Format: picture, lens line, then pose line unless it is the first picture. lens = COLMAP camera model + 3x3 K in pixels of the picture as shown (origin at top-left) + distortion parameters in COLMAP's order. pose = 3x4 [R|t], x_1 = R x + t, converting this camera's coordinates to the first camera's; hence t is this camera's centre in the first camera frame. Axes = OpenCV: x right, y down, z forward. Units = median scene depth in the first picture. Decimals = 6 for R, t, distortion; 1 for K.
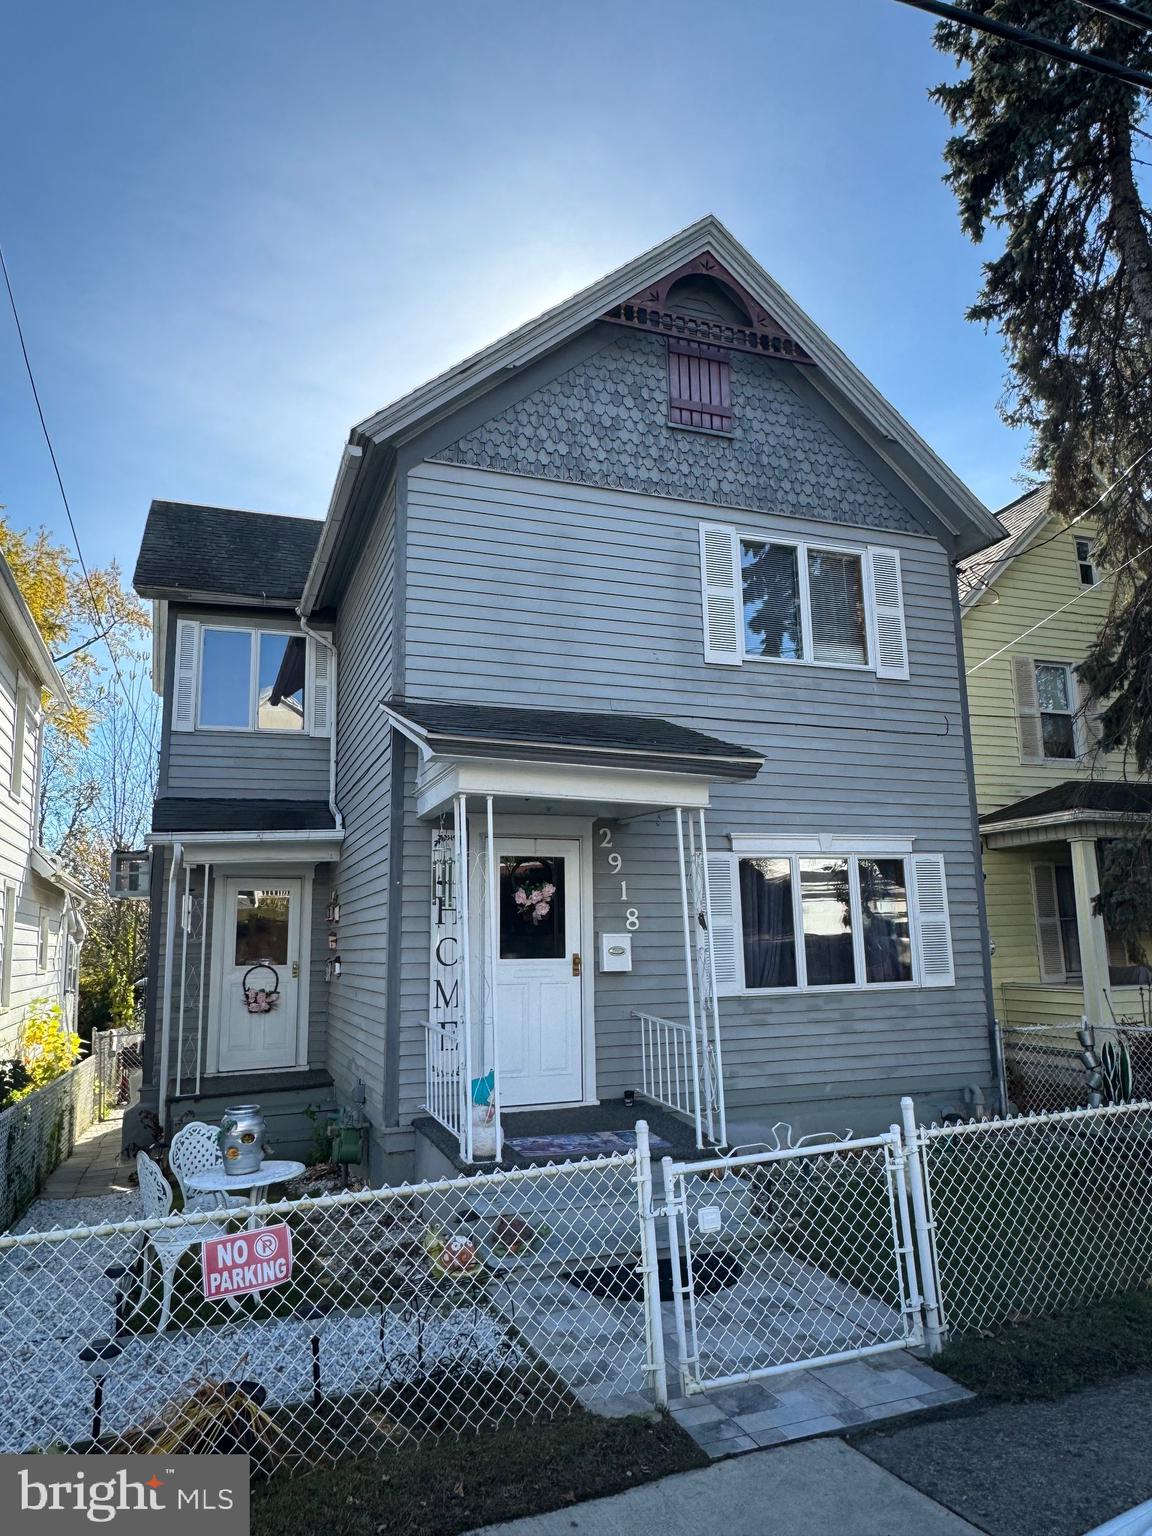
lens RADIAL K [[1008.1, 0, 579.6], [0, 1008.1, 775.2], [0, 0, 1]] dist [-0.003610, 0.001415]
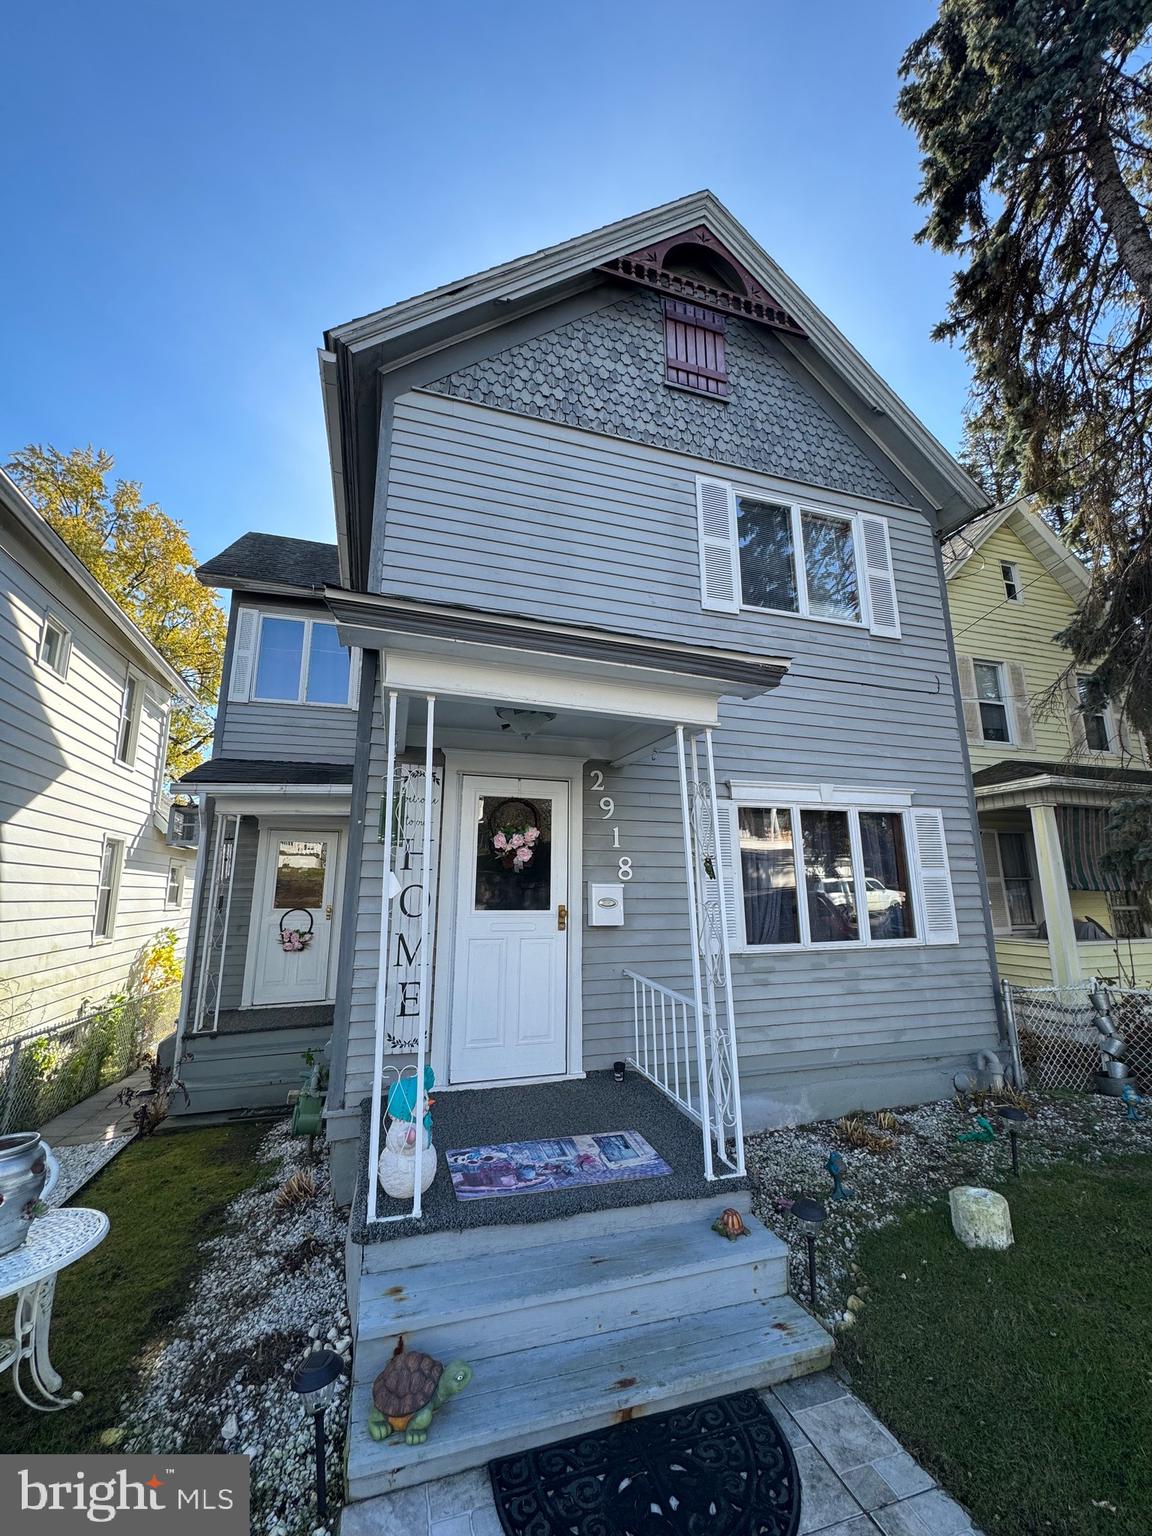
lens RADIAL K [[612.9, 0, 576.9], [0, 612.9, 767.3], [0, 0, 1]] dist [-0.002578, 0.000330]
pose [[0.998958, 0.007080, -0.045094, 0.029301], [-0.008709, 0.999313, -0.036027, 0.063581], [0.044808, 0.036382, 0.998333, 0.388374]]
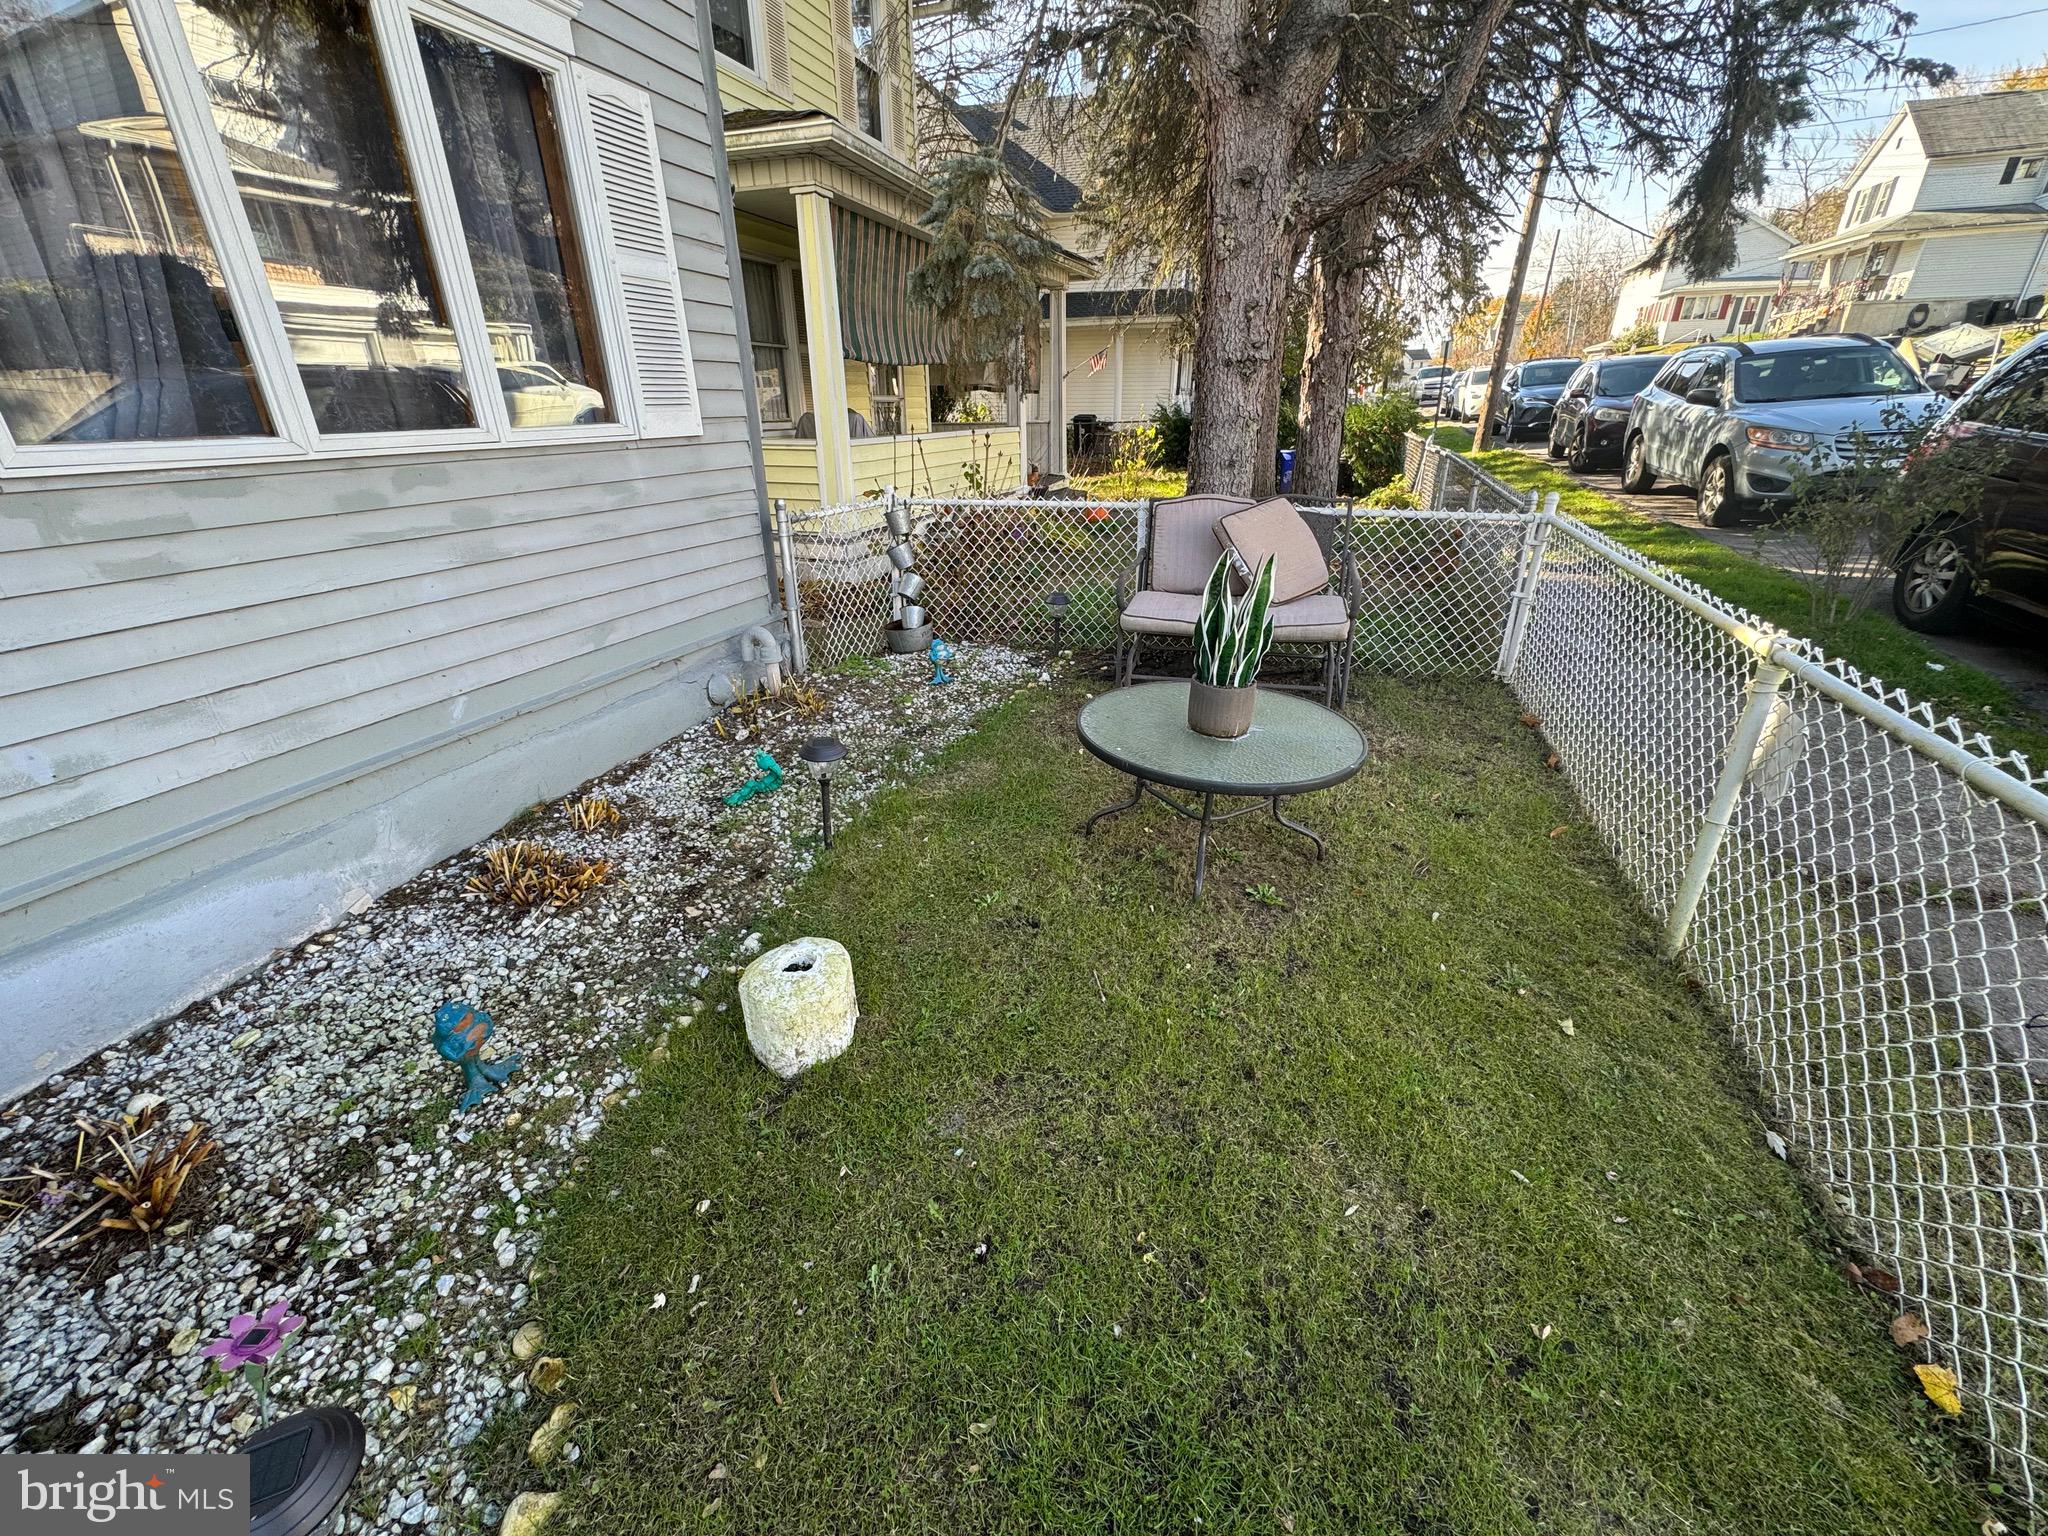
lens RADIAL K [[817.1, 0, 1023.9], [0, 817.1, 768.0], [0, 0, 1]] dist [-0.002578, 0.000330]
pose [[0.637183, -0.297480, 0.710987, 0.144749], [-0.136689, 0.864264, 0.484112, 0.136965], [-0.758494, -0.405652, 0.510032, 0.620376]]
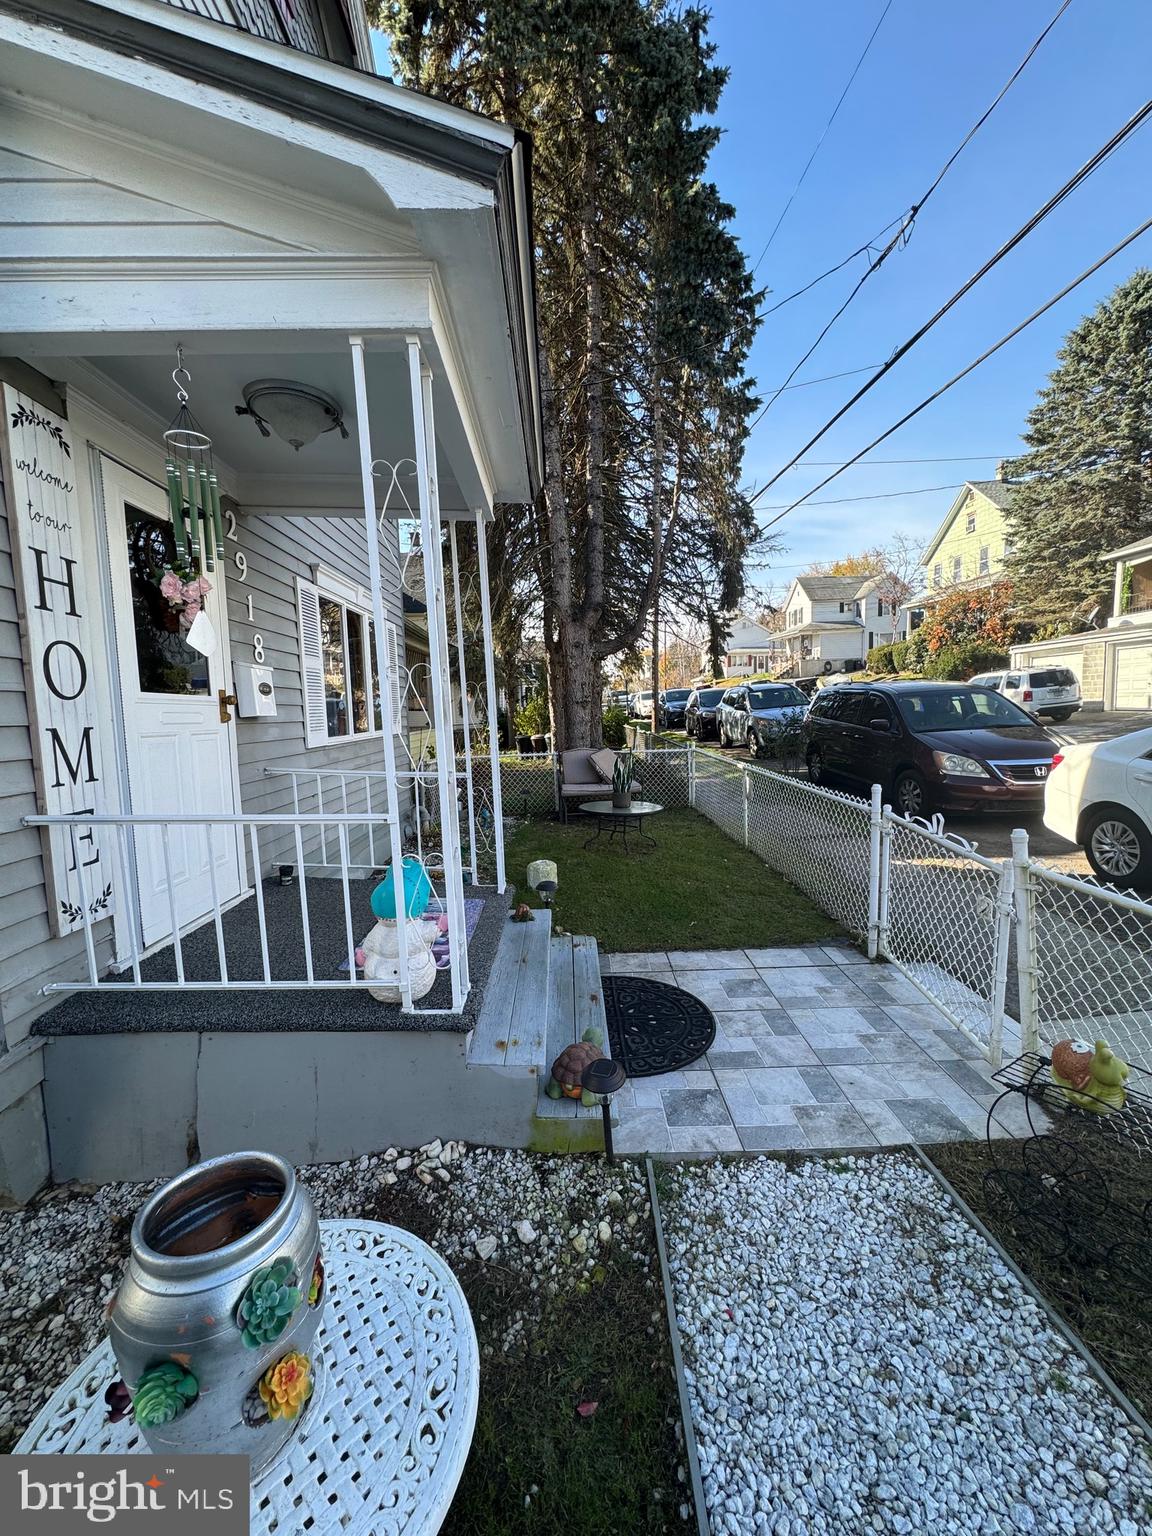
lens RADIAL K [[612.9, 0, 580.5], [0, 612.9, 767.6], [0, 0, 1]] dist [-0.002578, 0.000330]
pose [[0.314837, -0.078108, 0.945927, -0.276112], [-0.141144, 0.981674, 0.128038, 0.123701], [-0.938593, -0.173823, 0.298043, 0.561213]]
